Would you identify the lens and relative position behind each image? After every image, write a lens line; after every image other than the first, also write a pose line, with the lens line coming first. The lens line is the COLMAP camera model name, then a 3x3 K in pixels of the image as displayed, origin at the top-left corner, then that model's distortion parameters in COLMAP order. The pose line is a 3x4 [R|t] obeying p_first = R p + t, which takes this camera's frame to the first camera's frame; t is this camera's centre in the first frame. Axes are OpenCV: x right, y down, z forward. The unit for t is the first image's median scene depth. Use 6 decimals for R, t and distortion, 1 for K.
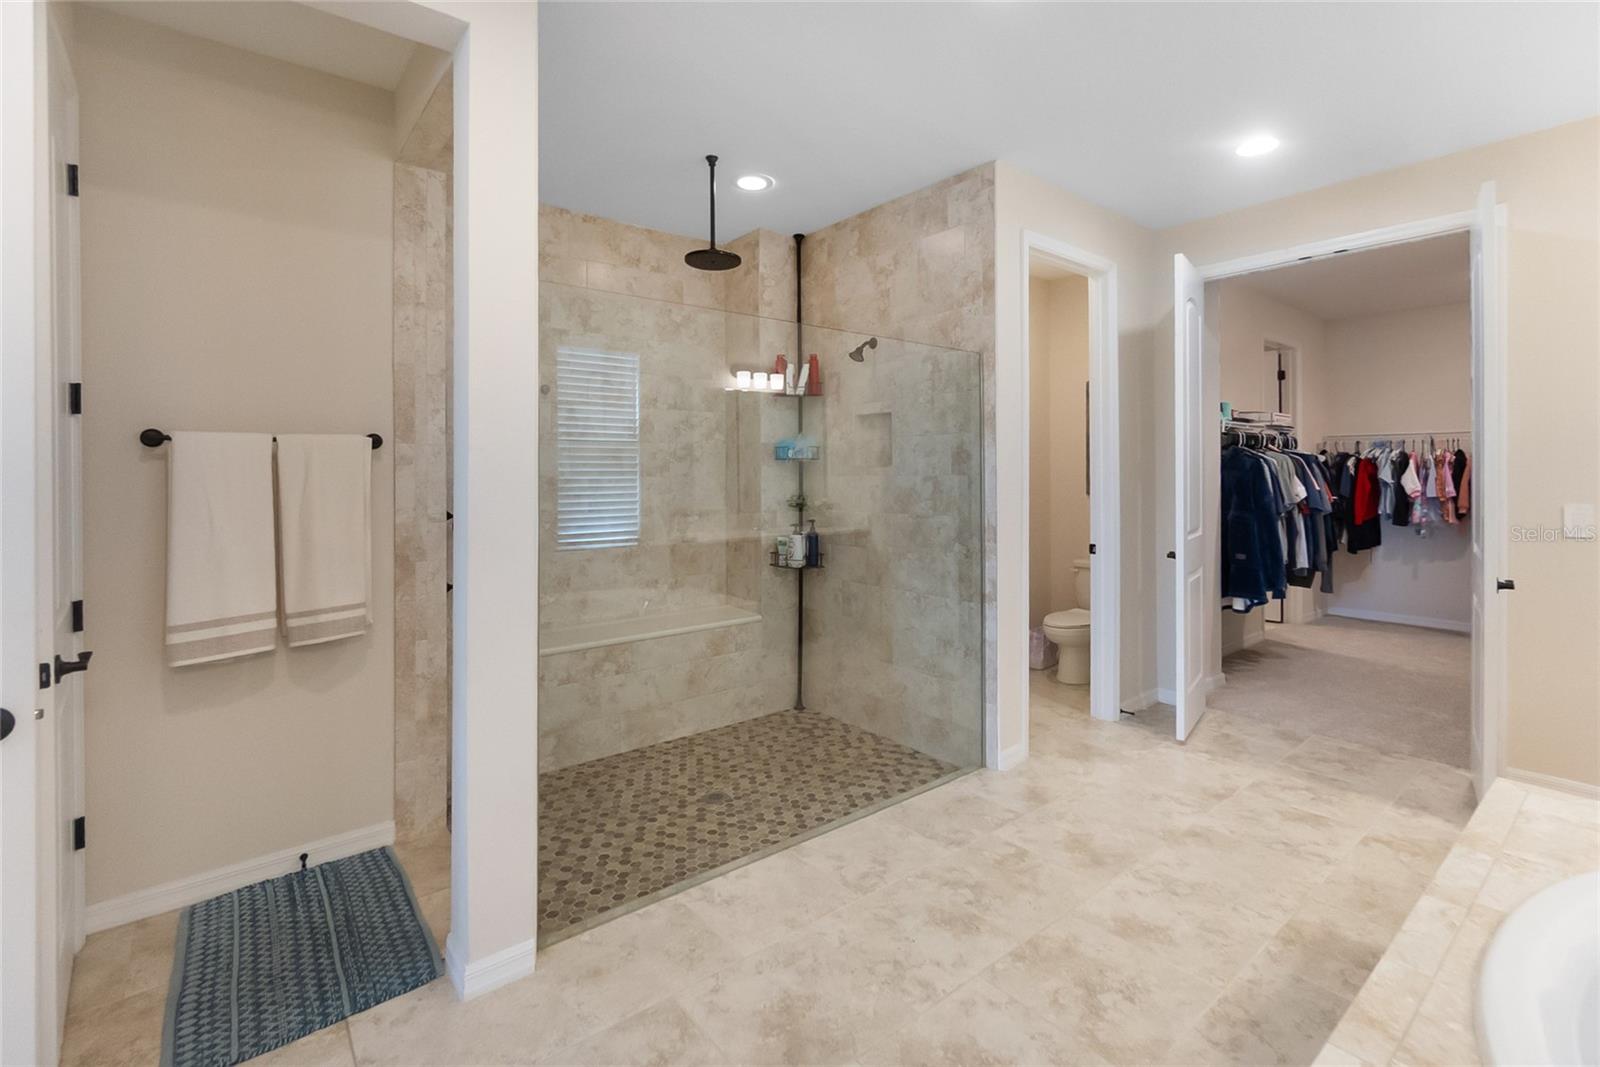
lens RADIAL K [[719.2, 0, 802.7], [0, 719.2, 472.1], [0, 0, 1]] dist [-0.004812, -0.000019]
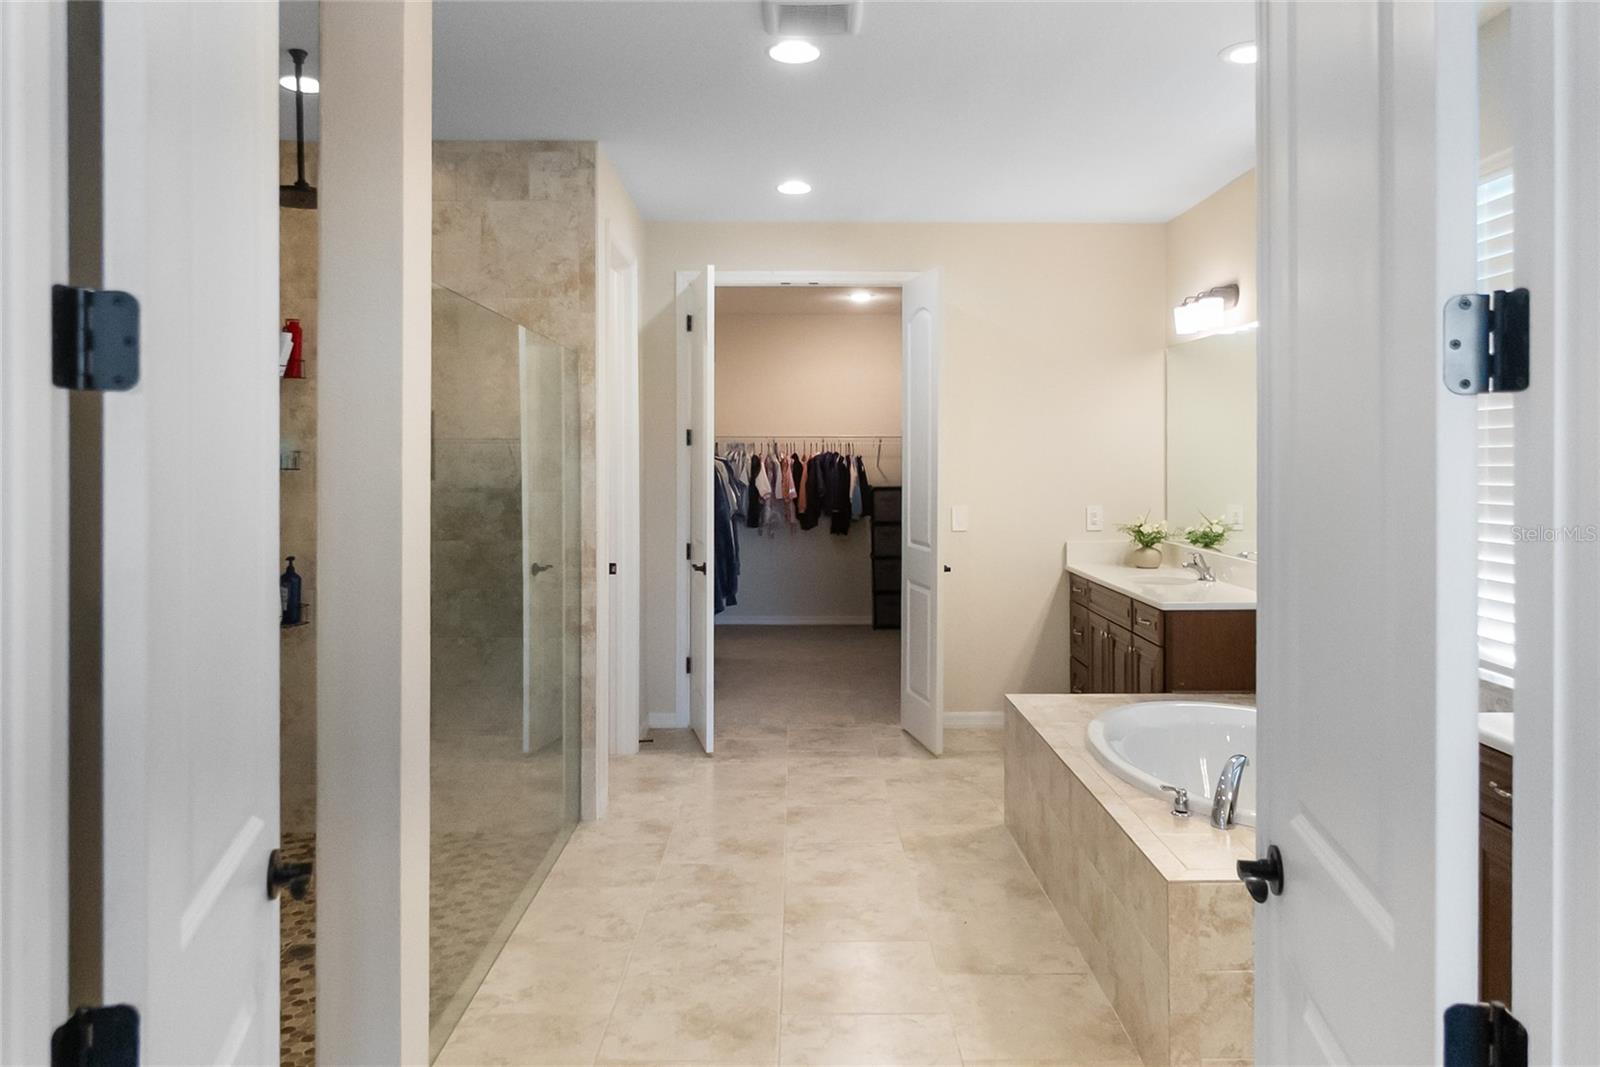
lens RADIAL K [[1120.9, 0, 789.8], [0, 1120.9, 459.0], [0, 0, 1]] dist [-0.006068, 0.000222]
pose [[0.630054, 0.002353, 0.776548, -0.650075], [-0.001190, 0.999997, -0.002065, -0.033047], [-0.776550, 0.000377, 0.630055, -0.070437]]
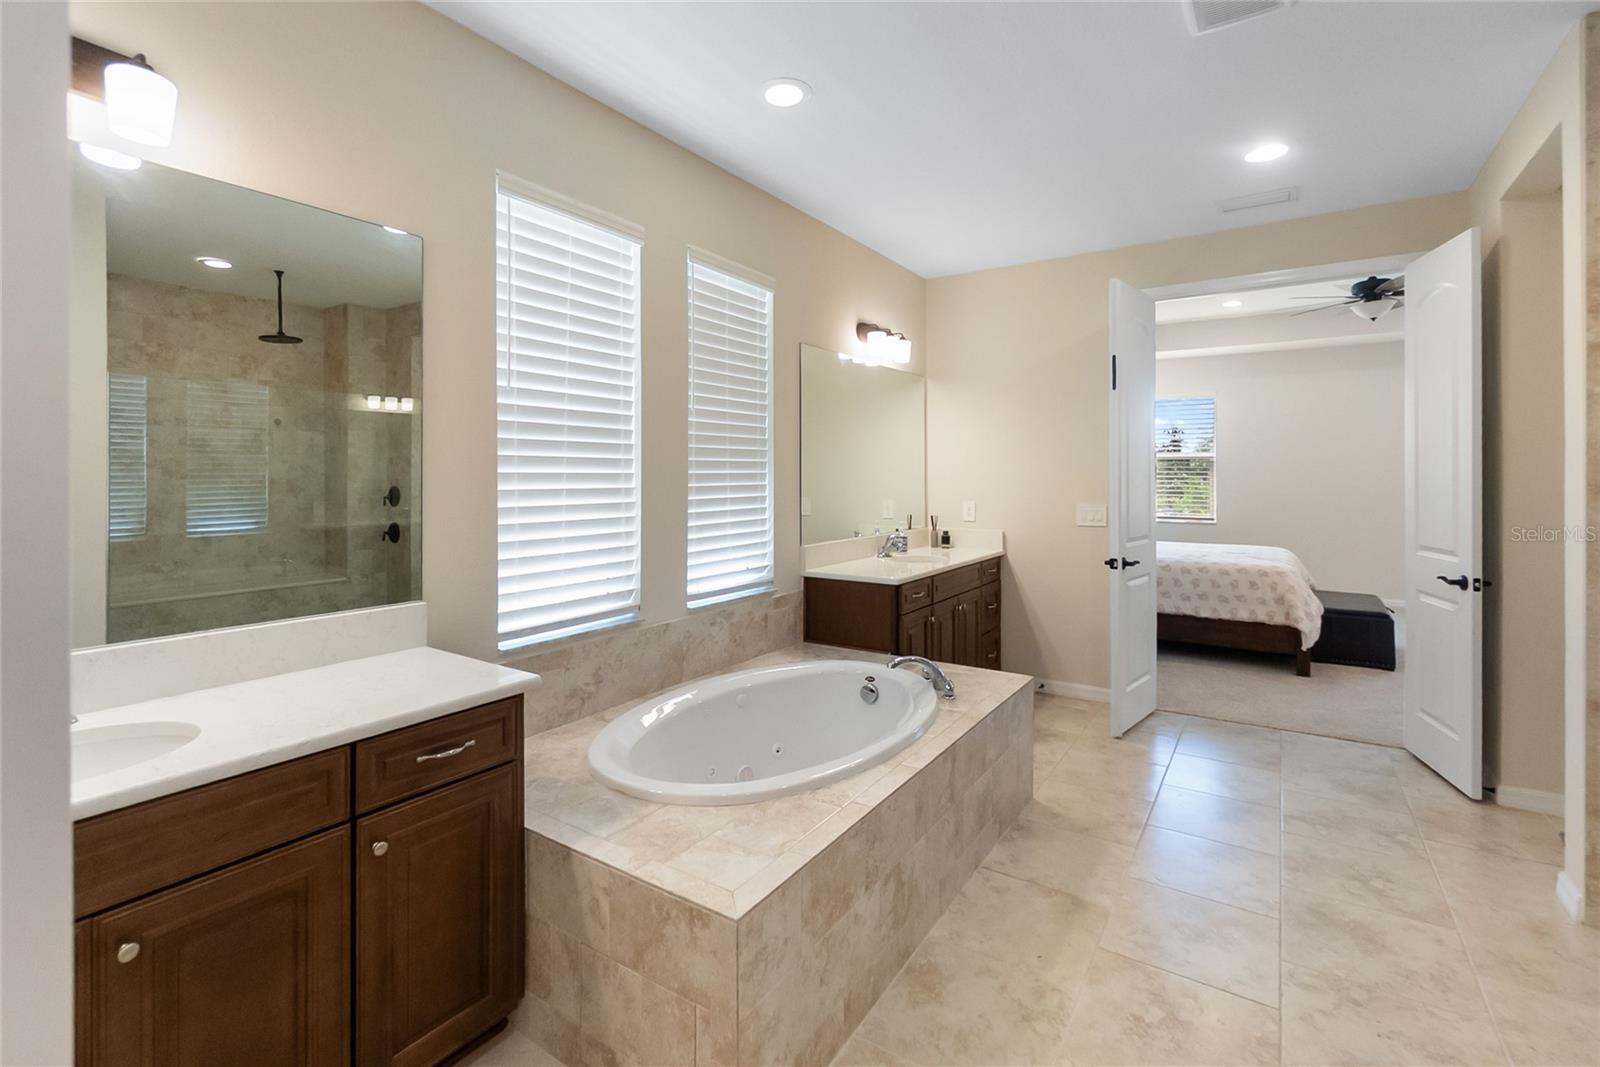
lens RADIAL K [[719.2, 0, 806.4], [0, 719.2, 478.2], [0, 0, 1]] dist [-0.004812, -0.000019]
pose [[-0.951007, 0.008405, -0.309057, 0.653602], [0.007343, 0.999962, 0.004599, -0.008901], [0.309084, 0.002105, -0.951033, 0.987868]]
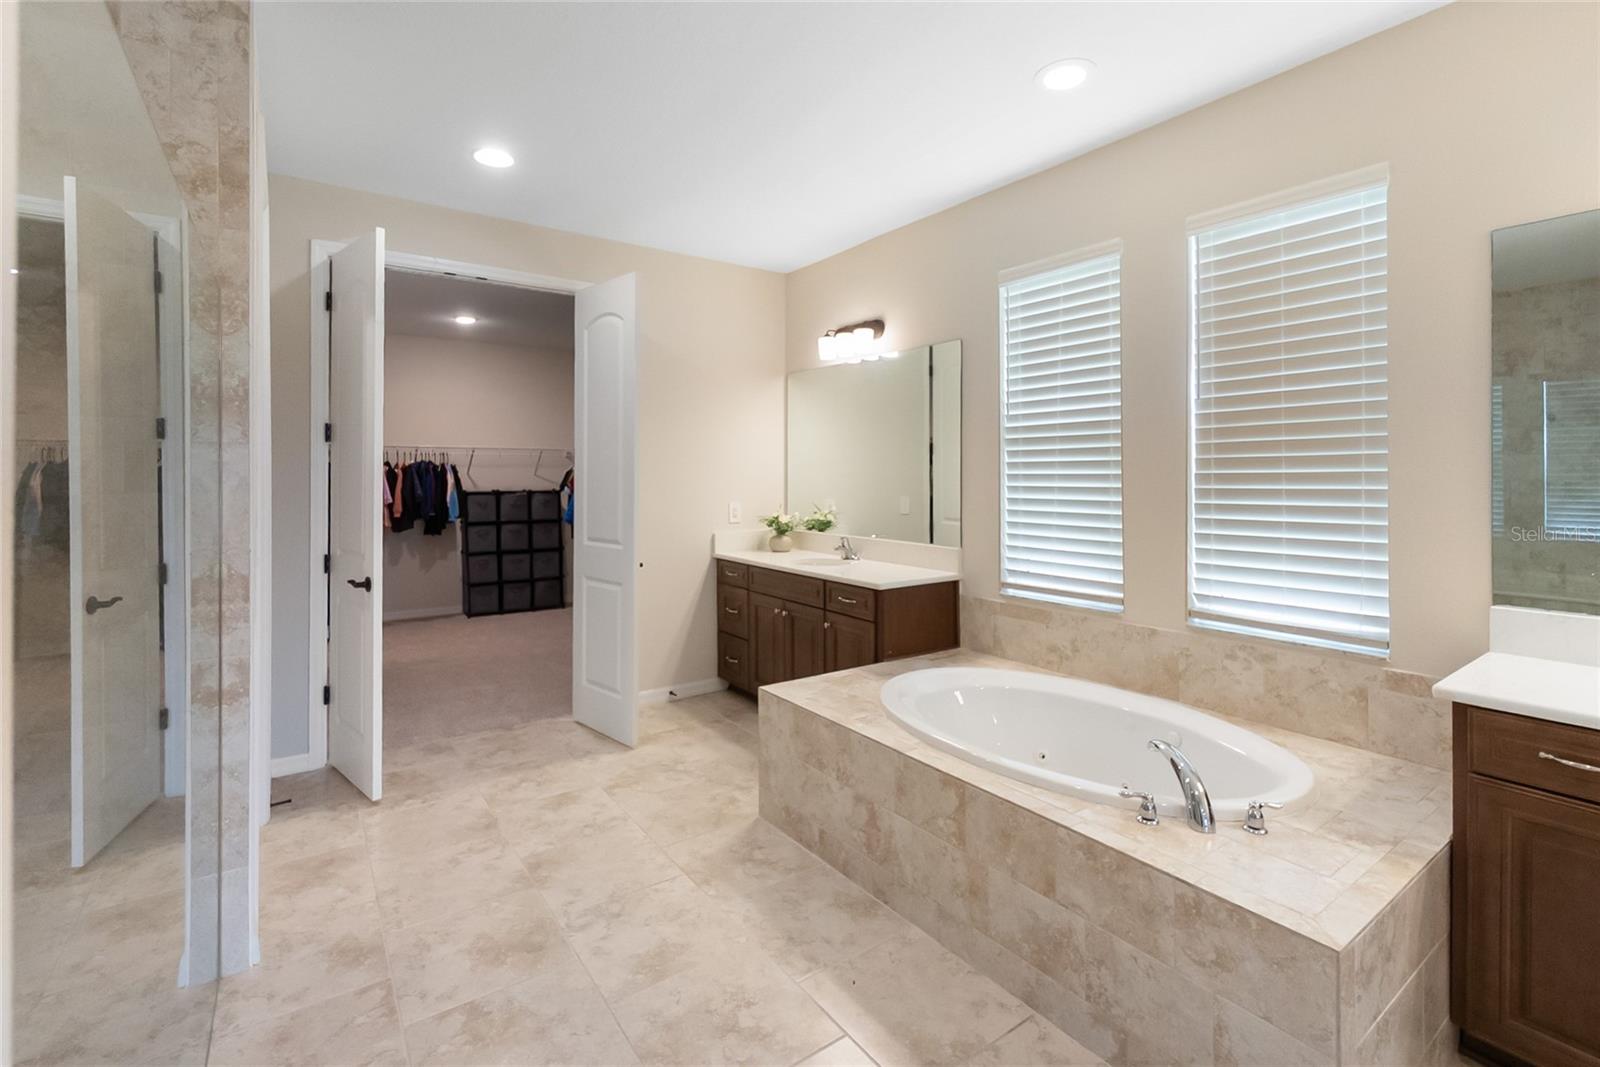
lens RADIAL K [[719.2, 0, 797.4], [0, 719.2, 474.5], [0, 0, 1]] dist [-0.004812, -0.000019]
pose [[0.062938, 0.005574, 0.998002, -0.309080], [0.000542, 0.999984, -0.005619, -0.006678], [-0.998017, 0.000895, 0.062934, 0.477348]]
